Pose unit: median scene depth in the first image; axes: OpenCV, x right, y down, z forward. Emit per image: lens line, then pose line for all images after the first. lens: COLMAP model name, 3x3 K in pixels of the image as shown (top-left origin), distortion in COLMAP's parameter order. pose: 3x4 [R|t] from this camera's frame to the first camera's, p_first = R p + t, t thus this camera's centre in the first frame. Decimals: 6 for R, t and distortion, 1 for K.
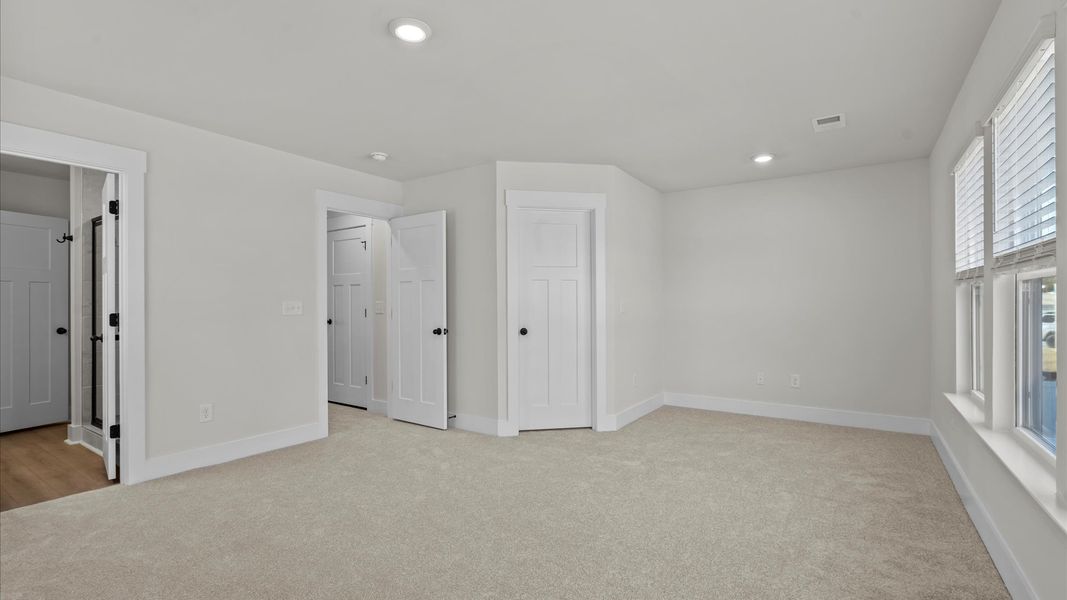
lens RADIAL K [[483.1, 0, 533.5], [0, 483.1, 300.0], [0, 0, 1]] dist [-0.001635, 0.000052]
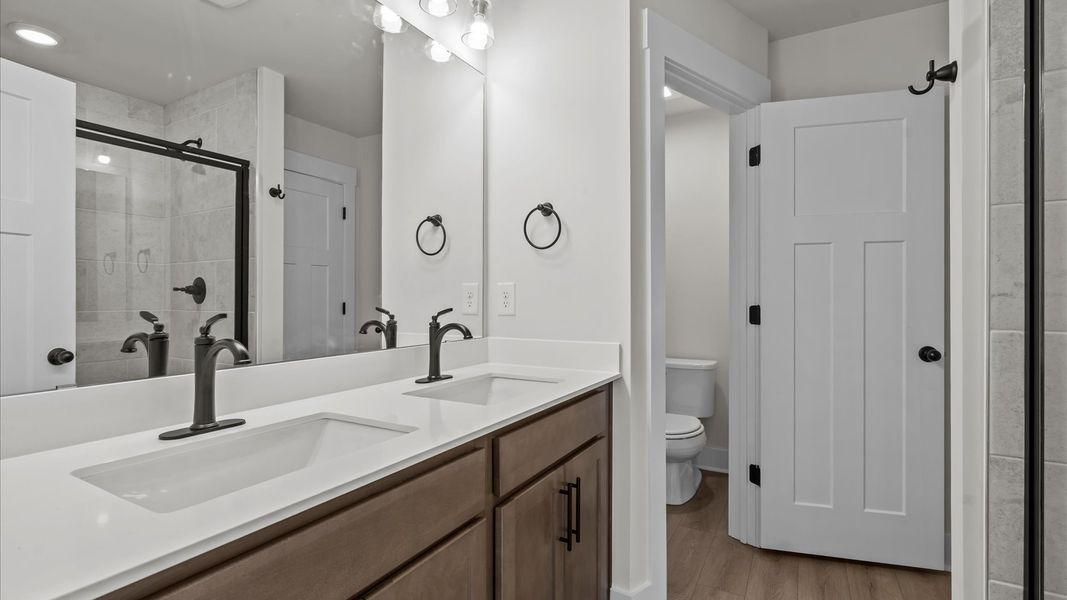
lens RADIAL K [[483.1, 0, 533.5], [0, 483.1, 300.0], [0, 0, 1]] dist [-0.001635, 0.000052]
pose [[0.092794, 0.011719, -0.995616, -0.674705], [0.010845, 0.999860, 0.012780, 0.009363], [0.995626, -0.011984, 0.092654, 0.703692]]
